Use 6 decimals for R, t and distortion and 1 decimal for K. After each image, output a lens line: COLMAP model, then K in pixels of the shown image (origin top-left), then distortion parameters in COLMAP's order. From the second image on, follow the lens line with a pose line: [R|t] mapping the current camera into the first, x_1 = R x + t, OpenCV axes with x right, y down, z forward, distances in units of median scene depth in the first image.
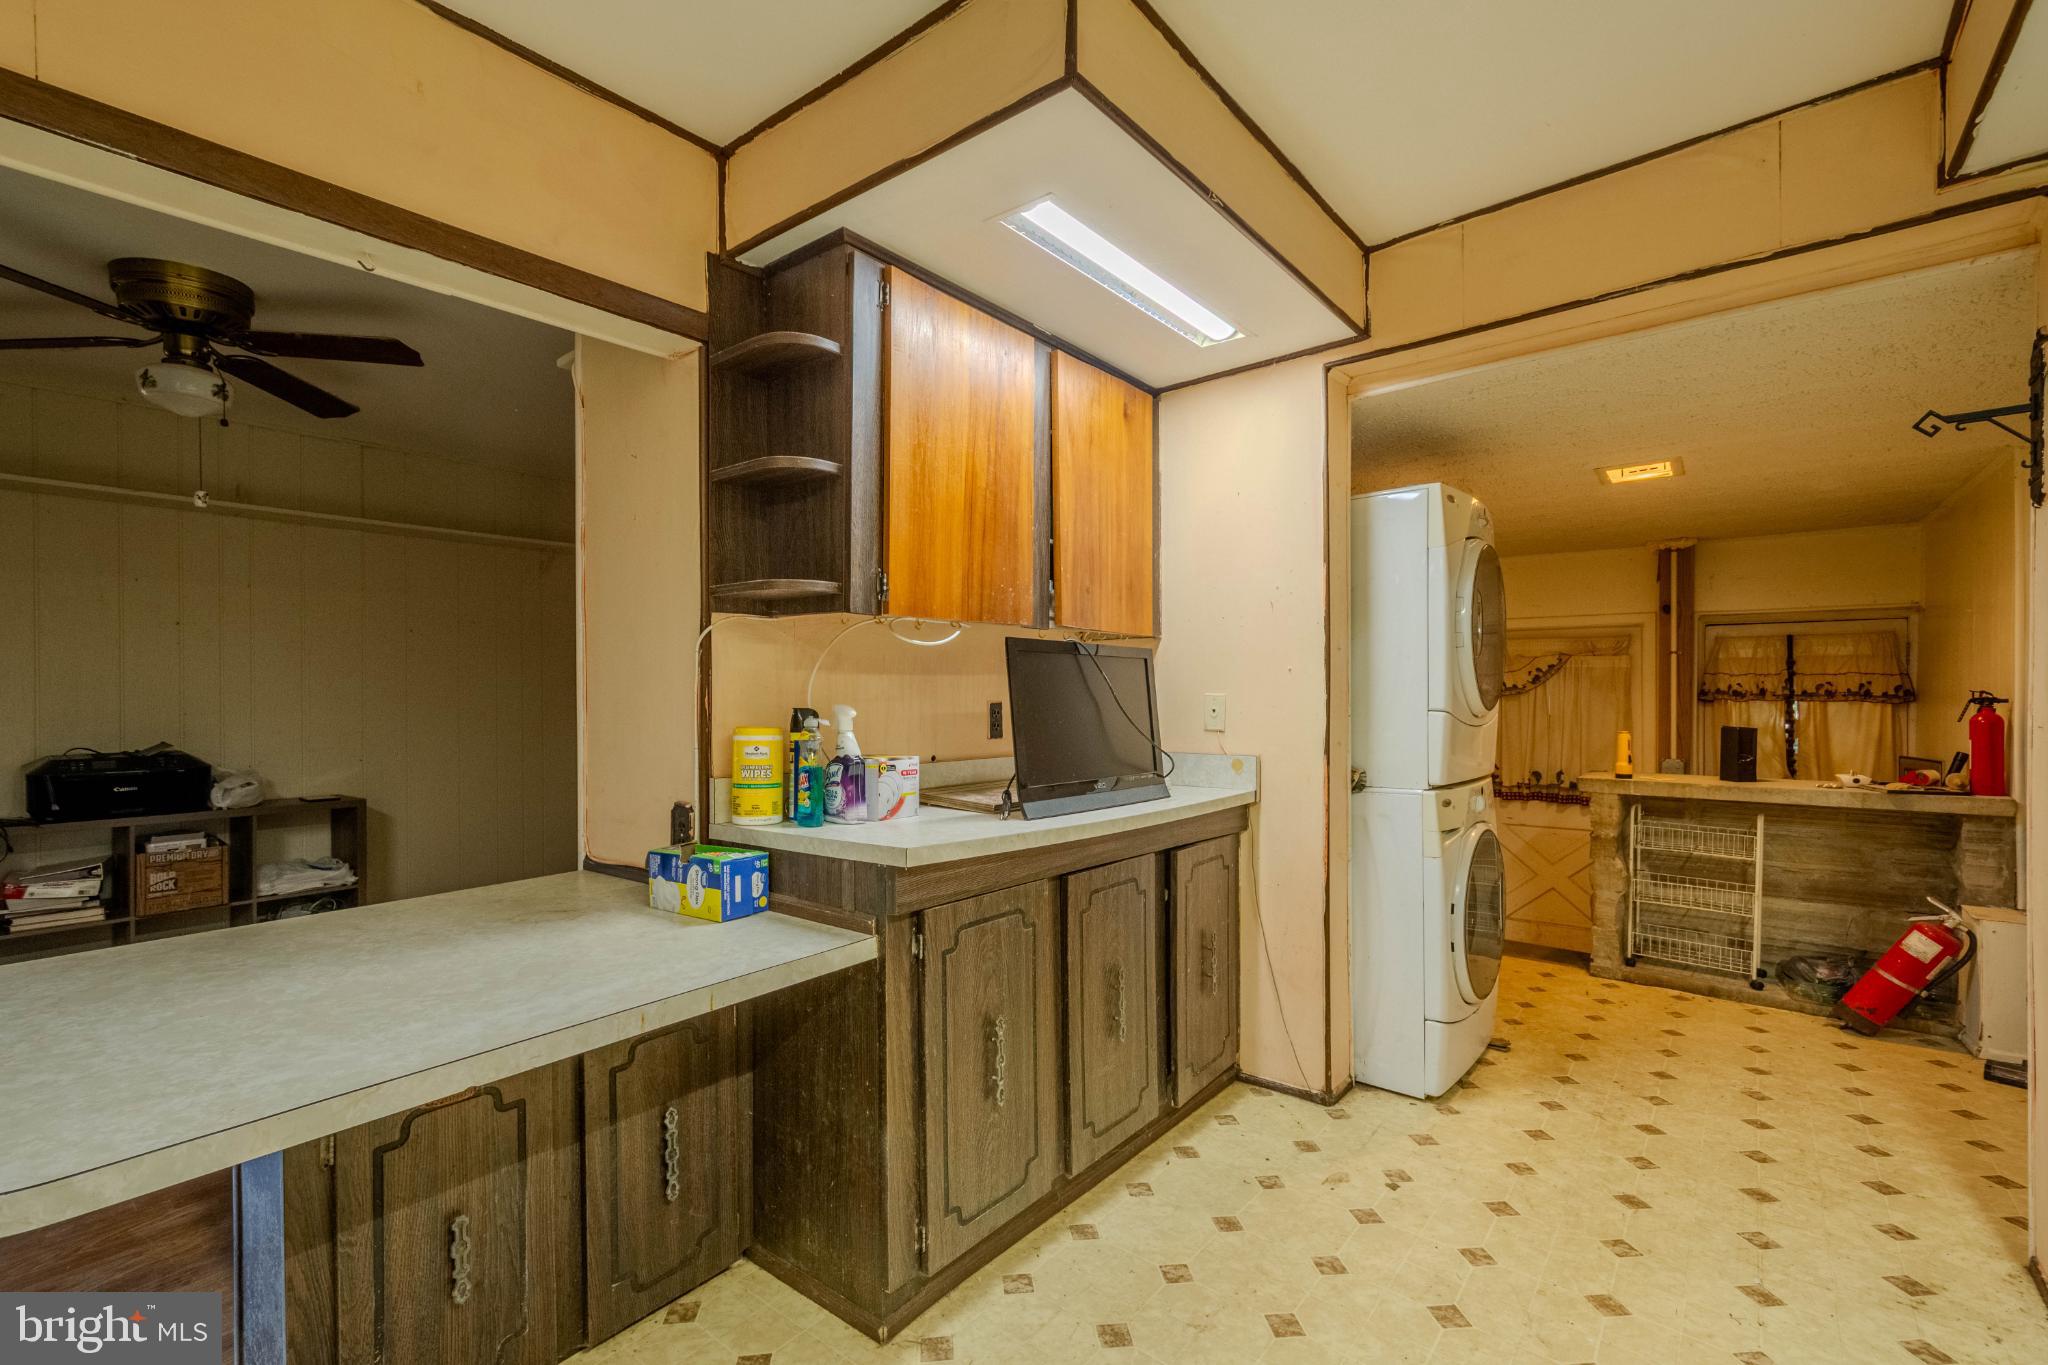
lens RADIAL K [[896.3, 0, 1030.7], [0, 896.3, 700.5], [0, 0, 1]] dist [0.010702, -0.000360]
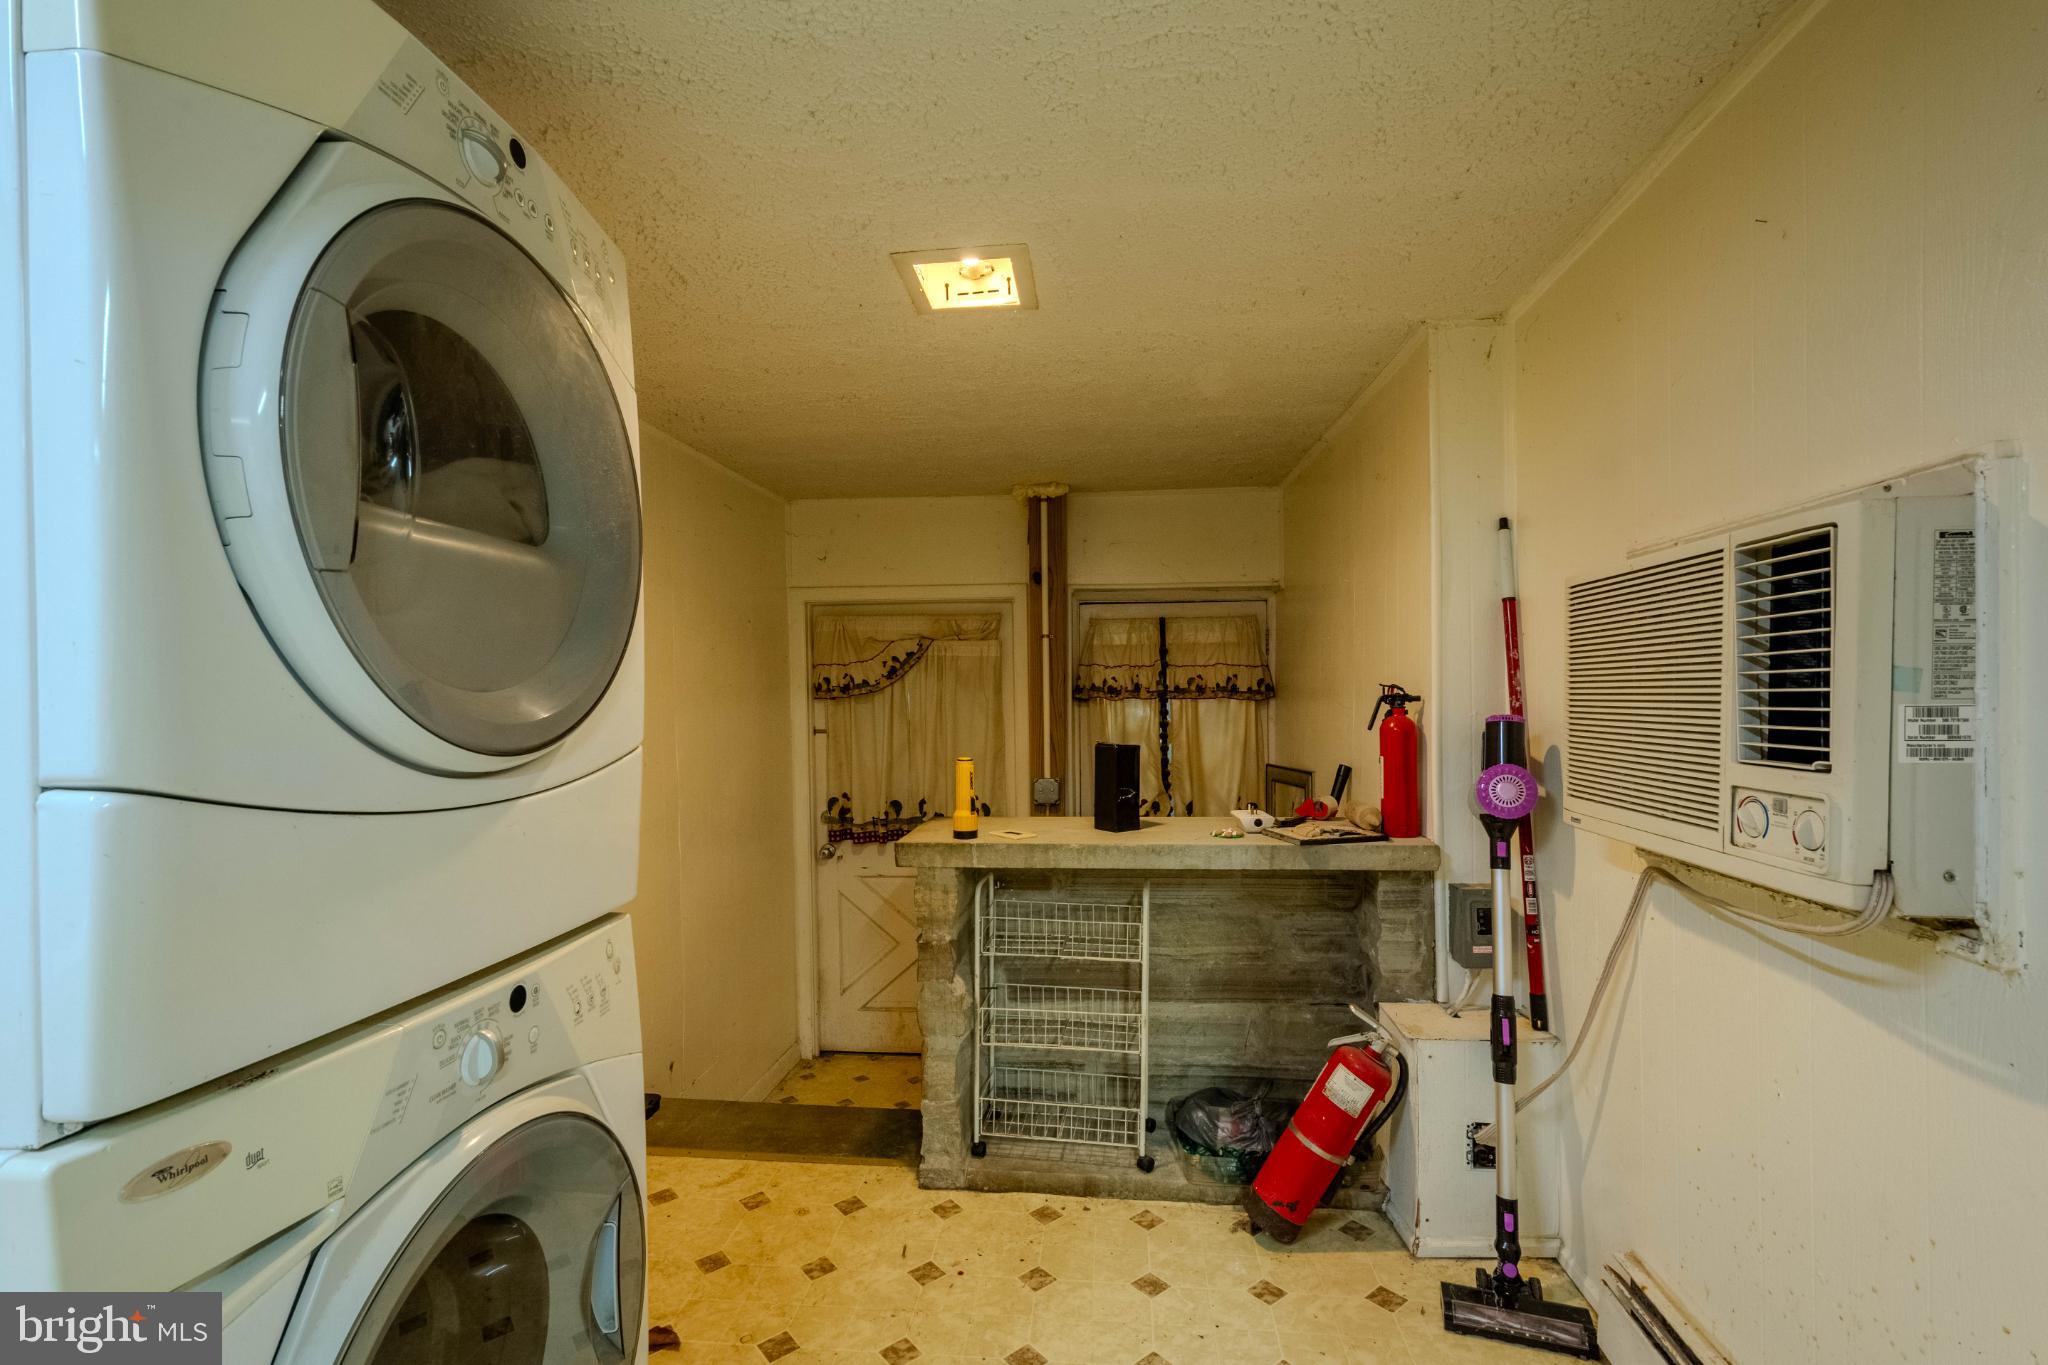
lens RADIAL K [[882.1, 0, 1021.2], [0, 882.1, 698.0], [0, 0, 1]] dist [0.003221, -0.000461]
pose [[0.844435, -0.013927, 0.535476, 0.384893], [0.014483, 0.999890, 0.003167, -0.005671], [-0.535461, 0.005081, 0.844544, 0.497503]]
